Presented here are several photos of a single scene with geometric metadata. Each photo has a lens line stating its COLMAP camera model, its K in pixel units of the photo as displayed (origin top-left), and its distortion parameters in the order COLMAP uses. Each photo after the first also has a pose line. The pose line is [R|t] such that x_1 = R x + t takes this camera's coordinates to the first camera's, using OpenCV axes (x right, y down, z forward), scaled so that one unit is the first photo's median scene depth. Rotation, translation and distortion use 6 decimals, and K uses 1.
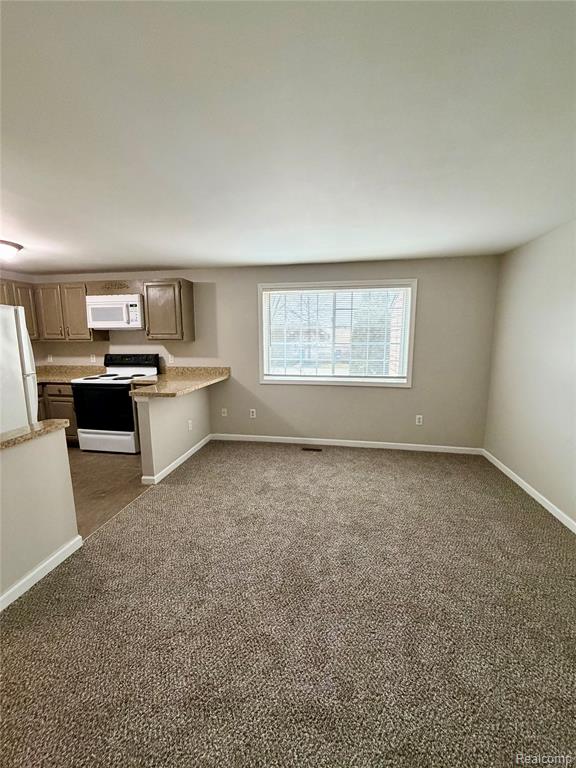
lens RADIAL K [[304.6, 0, 287.2], [0, 304.6, 380.6], [0, 0, 1]] dist [0.000309, -0.000202]
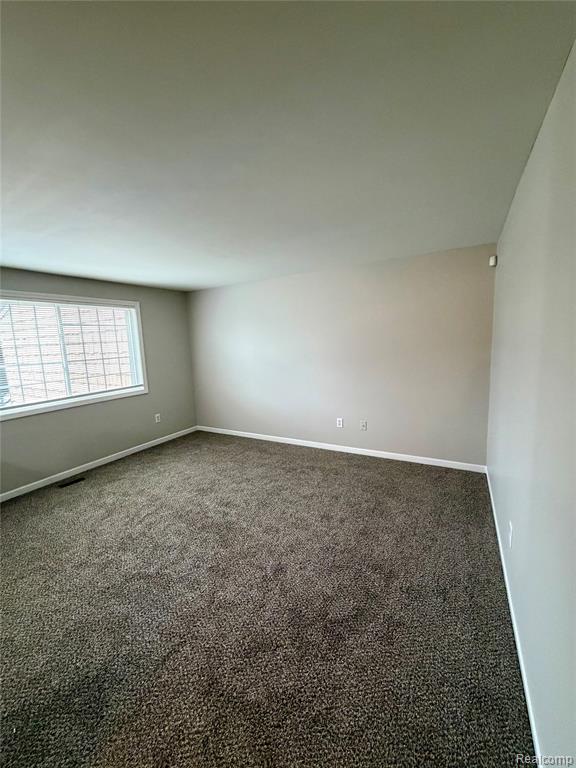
lens RADIAL K [[304.6, 0, 286.7], [0, 304.6, 382.3], [0, 0, 1]] dist [0.000309, -0.000202]
pose [[0.337520, -0.141780, 0.930580, -0.528438], [0.180335, 0.980020, 0.083905, -0.019706], [-0.923883, 0.139497, 0.356344, 0.078604]]
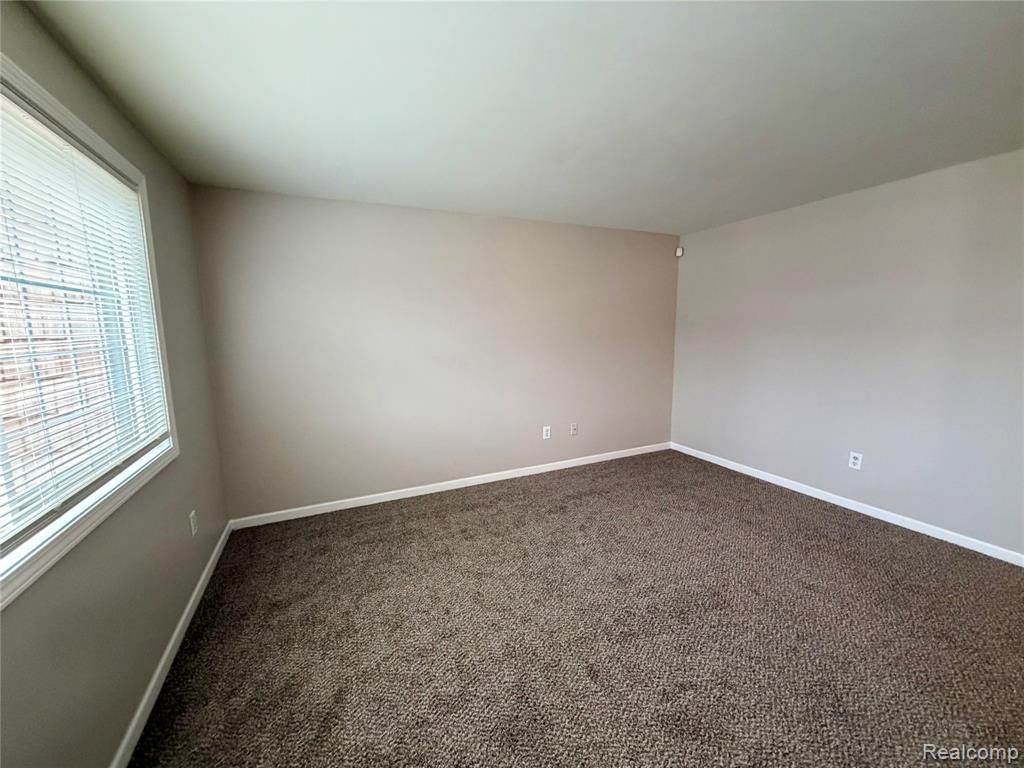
lens RADIAL K [[406.1, 0, 503.8], [0, 406.1, 381.8], [0, 0, 1]] dist [0.000309, -0.000202]
pose [[-0.559274, -0.092019, 0.823860, -0.277519], [0.148946, 0.966493, 0.209062, -0.125287], [-0.815492, 0.239634, -0.526829, 0.947938]]
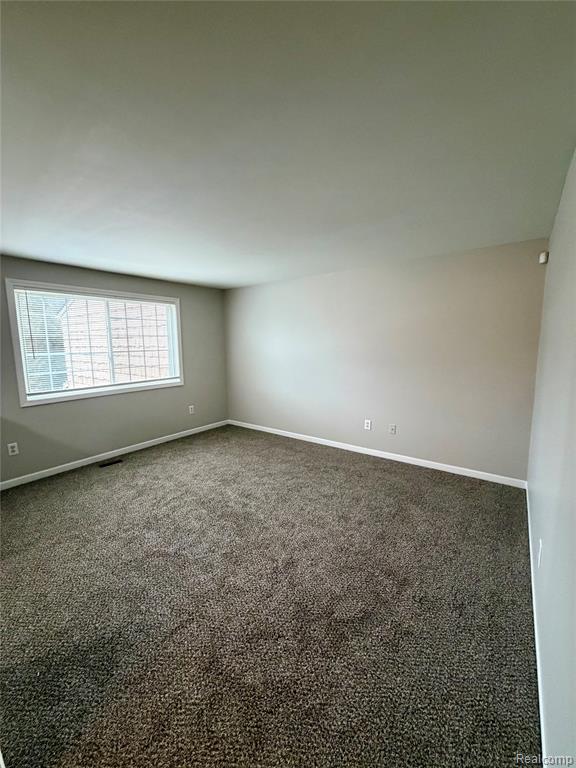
lens RADIAL K [[304.6, 0, 286.3], [0, 304.6, 382.8], [0, 0, 1]] dist [0.000309, -0.000202]
pose [[0.455036, -0.122010, 0.882075, -0.520337], [0.142796, 0.987747, 0.062963, -0.004595], [-0.878949, 0.097306, 0.466883, 0.050598]]
